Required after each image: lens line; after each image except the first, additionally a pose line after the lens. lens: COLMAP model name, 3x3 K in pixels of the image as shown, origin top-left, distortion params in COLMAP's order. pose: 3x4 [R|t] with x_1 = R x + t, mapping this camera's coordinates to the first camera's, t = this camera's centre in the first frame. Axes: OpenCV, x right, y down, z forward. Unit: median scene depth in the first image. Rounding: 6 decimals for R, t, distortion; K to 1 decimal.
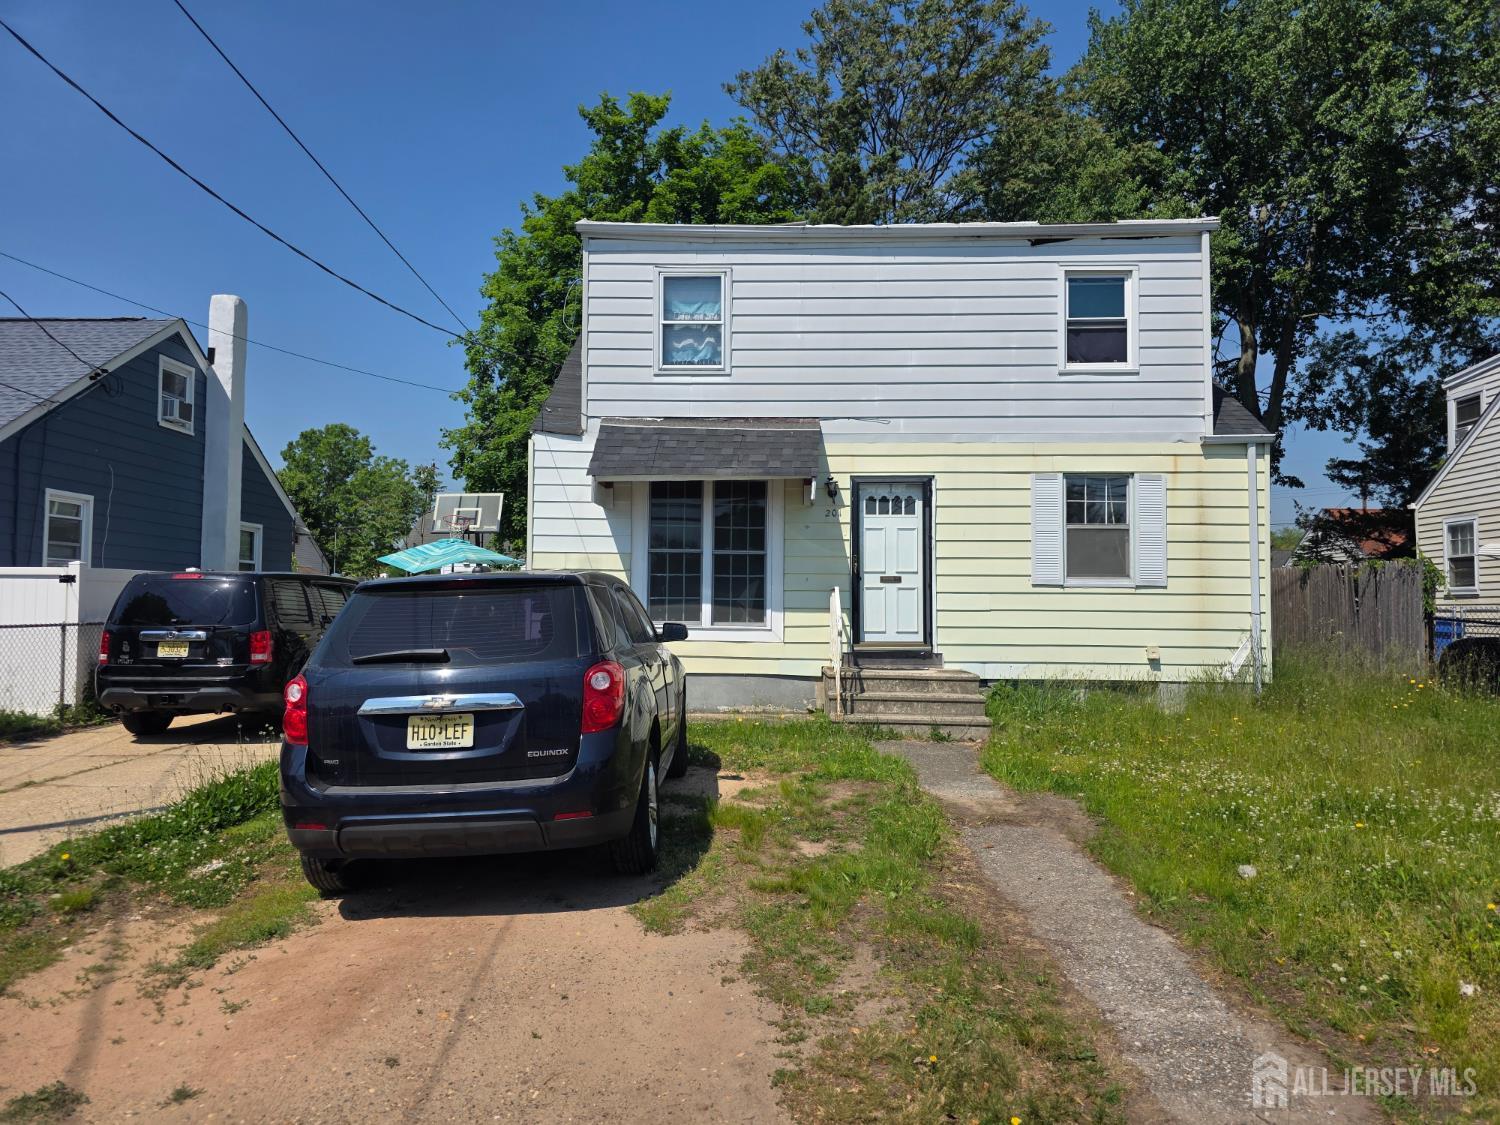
lens RADIAL K [[991.0, 0, 750.0], [0, 991.0, 562.5], [0, 0, 1]] dist [0.135821, -0.162975]
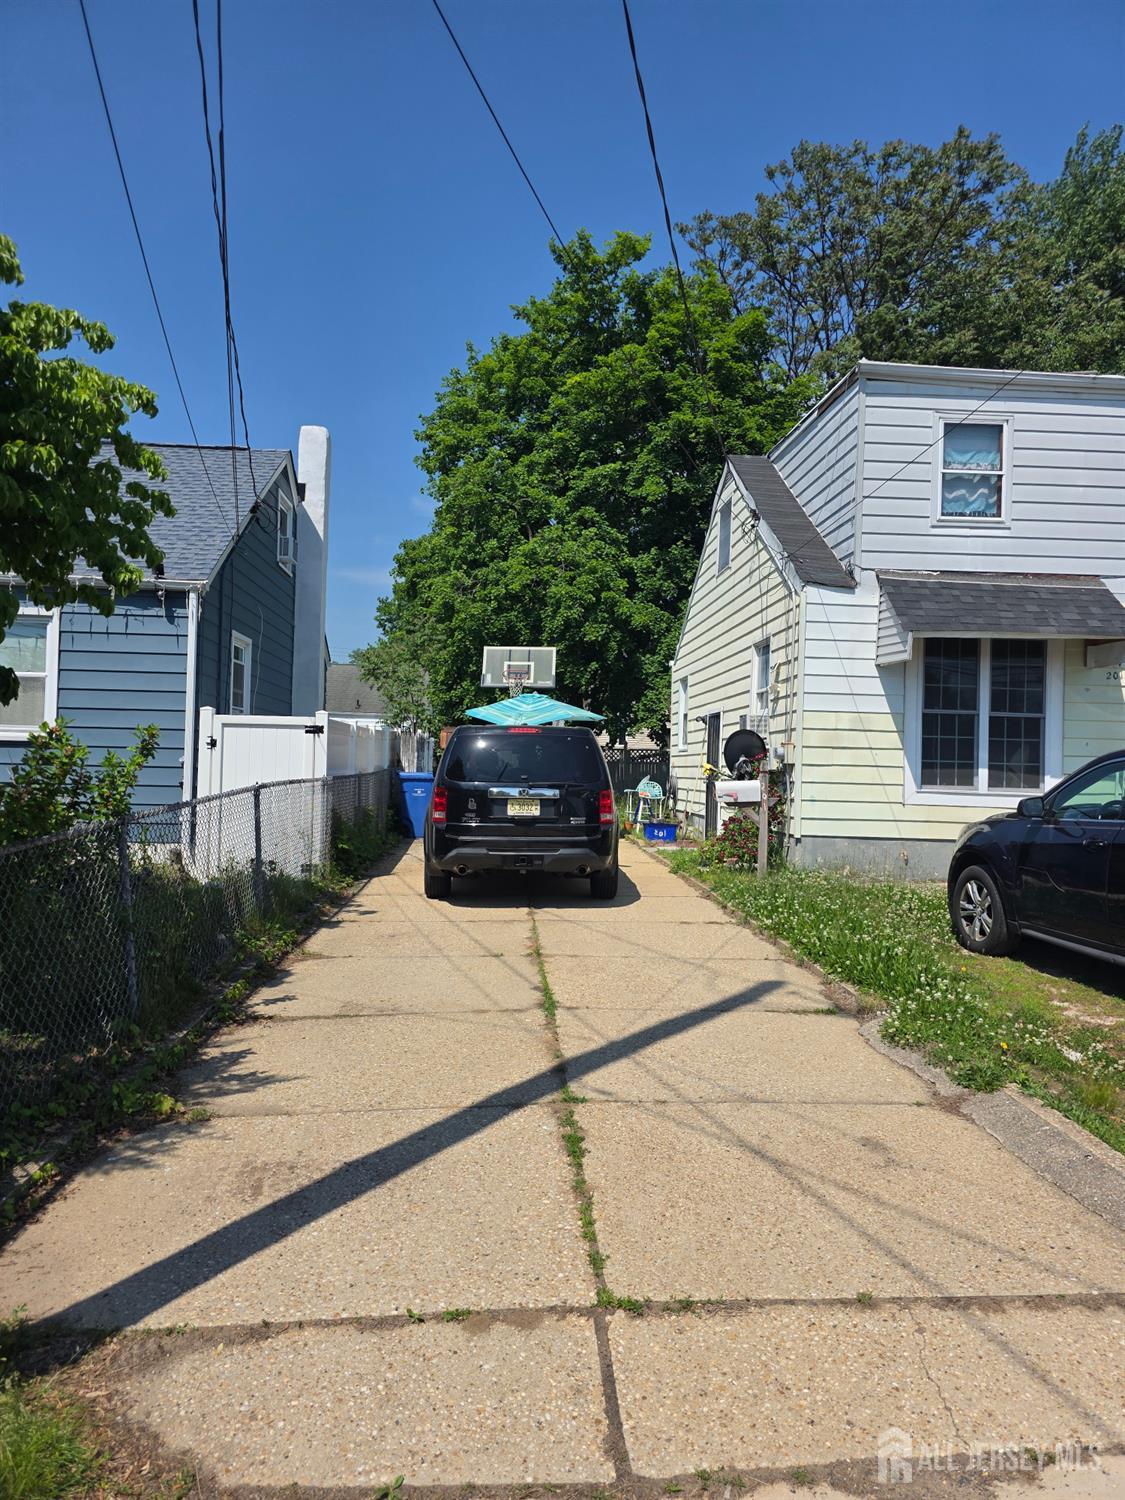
lens RADIAL K [[991.0, 0, 562.5], [0, 991.0, 750.0], [0, 0, 1]] dist [0.135821, -0.162975]
pose [[0.994383, 0.016053, 0.104617, -0.583289], [-0.018998, 0.999449, 0.027223, 0.005921], [-0.104122, -0.029058, 0.994140, 0.077912]]
